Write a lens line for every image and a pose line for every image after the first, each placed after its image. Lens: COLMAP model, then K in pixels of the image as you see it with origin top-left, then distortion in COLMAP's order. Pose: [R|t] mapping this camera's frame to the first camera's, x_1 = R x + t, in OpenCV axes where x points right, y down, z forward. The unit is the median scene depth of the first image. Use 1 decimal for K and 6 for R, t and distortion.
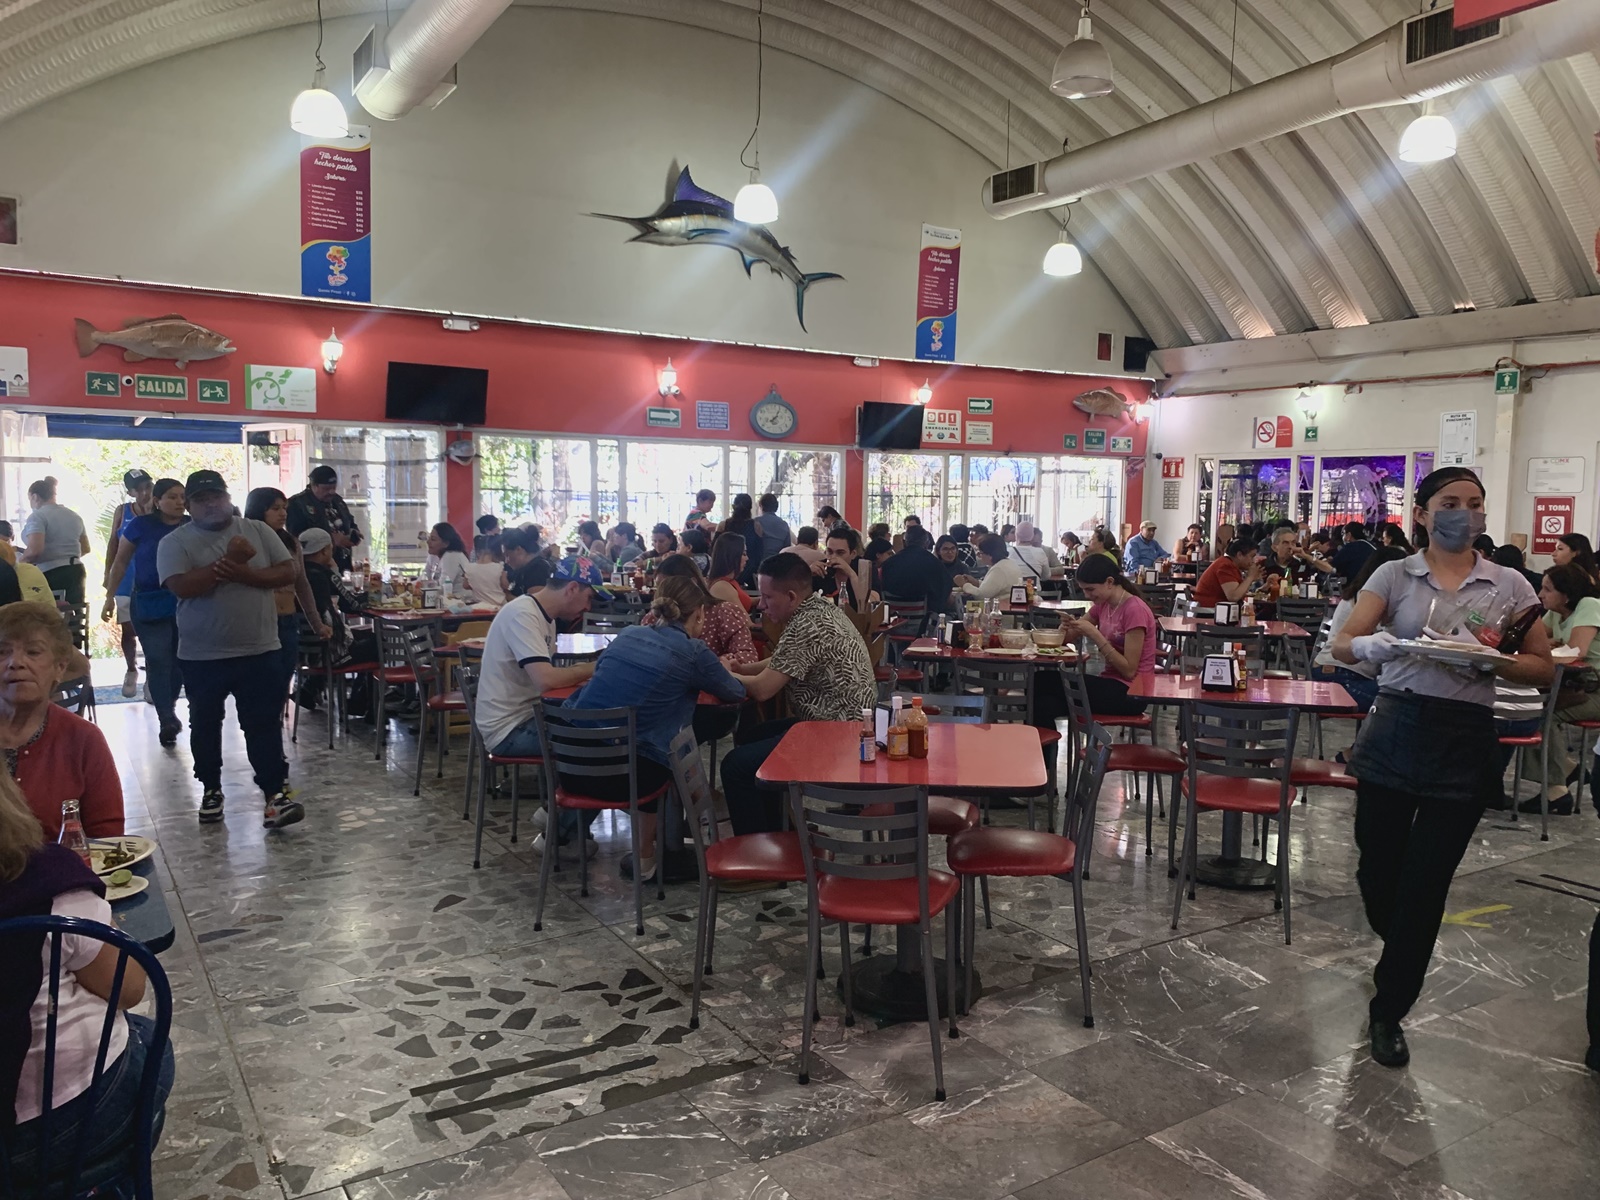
lens RADIAL K [[1215.4, 0, 796.3], [0, 1215.4, 608.2], [0, 0, 1]] dist [0.011543, -0.006801]
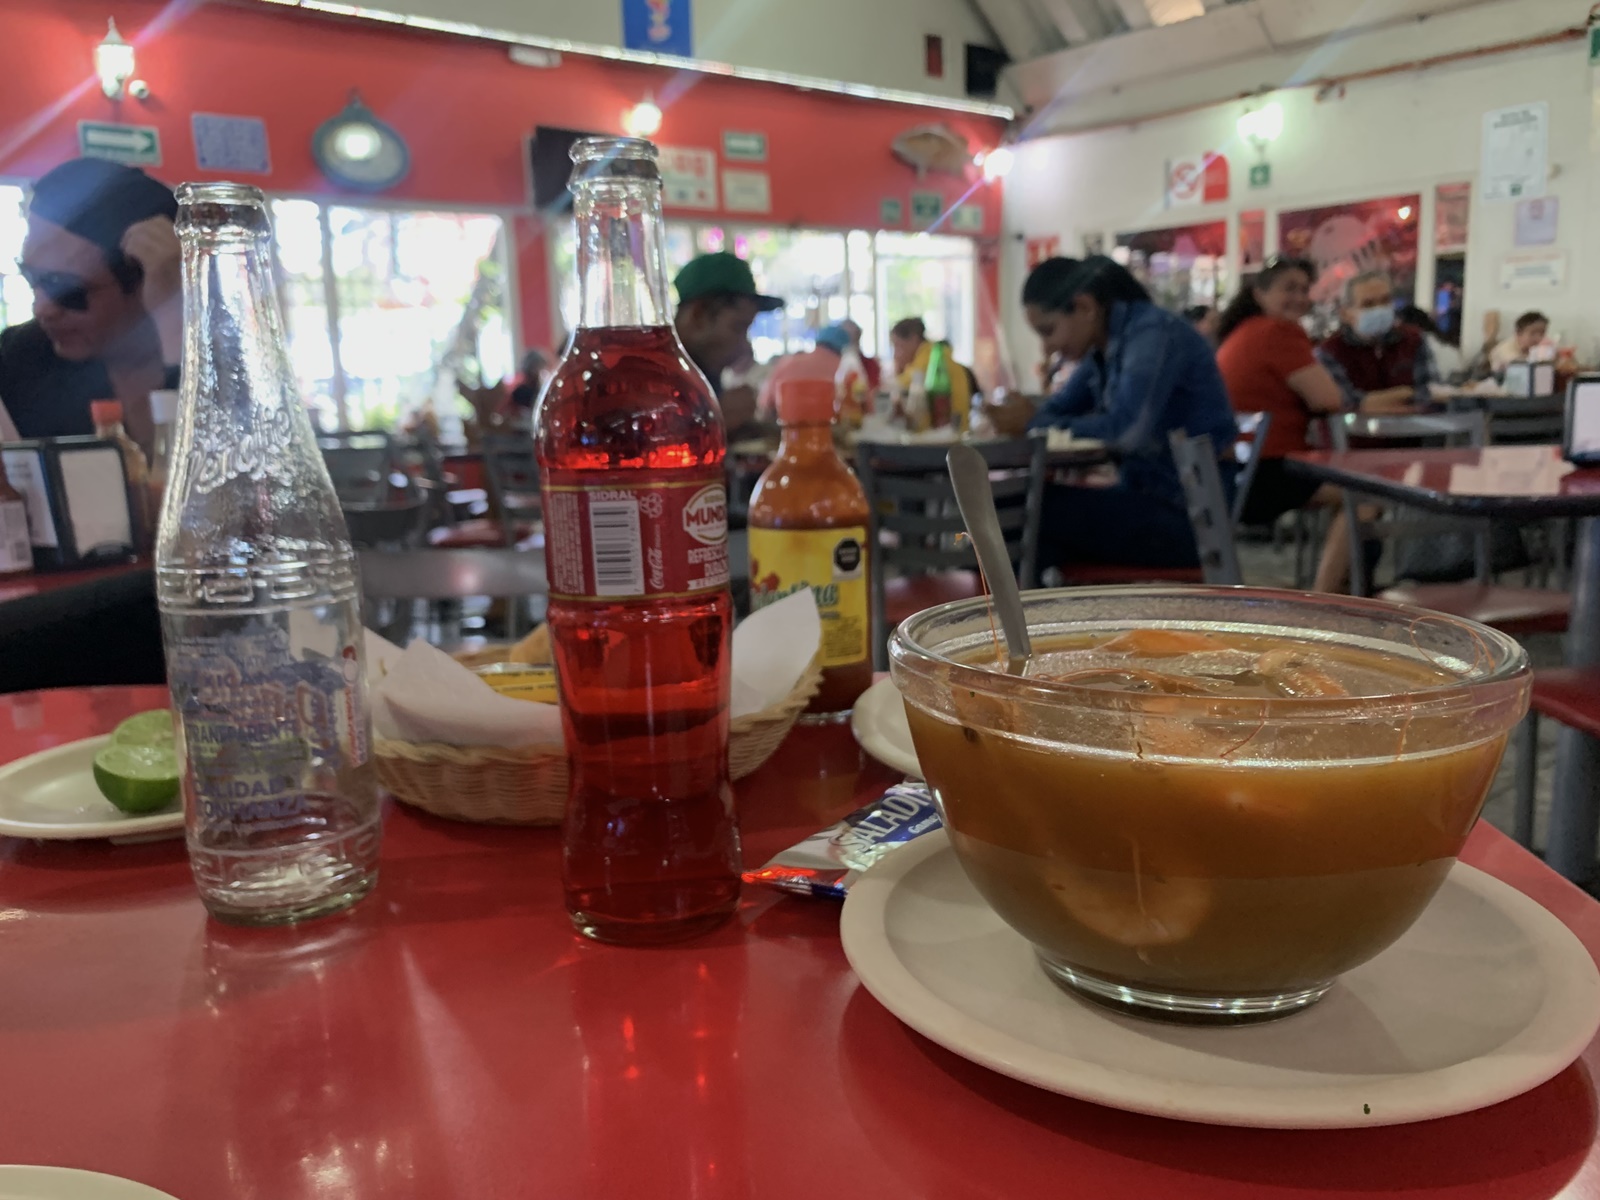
lens RADIAL K [[1215.4, 0, 806.6], [0, 1215.4, 600.4], [0, 0, 1]] dist [0.011543, -0.006801]
pose [[0.983358, -0.080790, 0.162726, 0.065082], [0.065885, 0.993294, 0.095002, 0.002051], [-0.169310, -0.082700, 0.982087, 0.383840]]
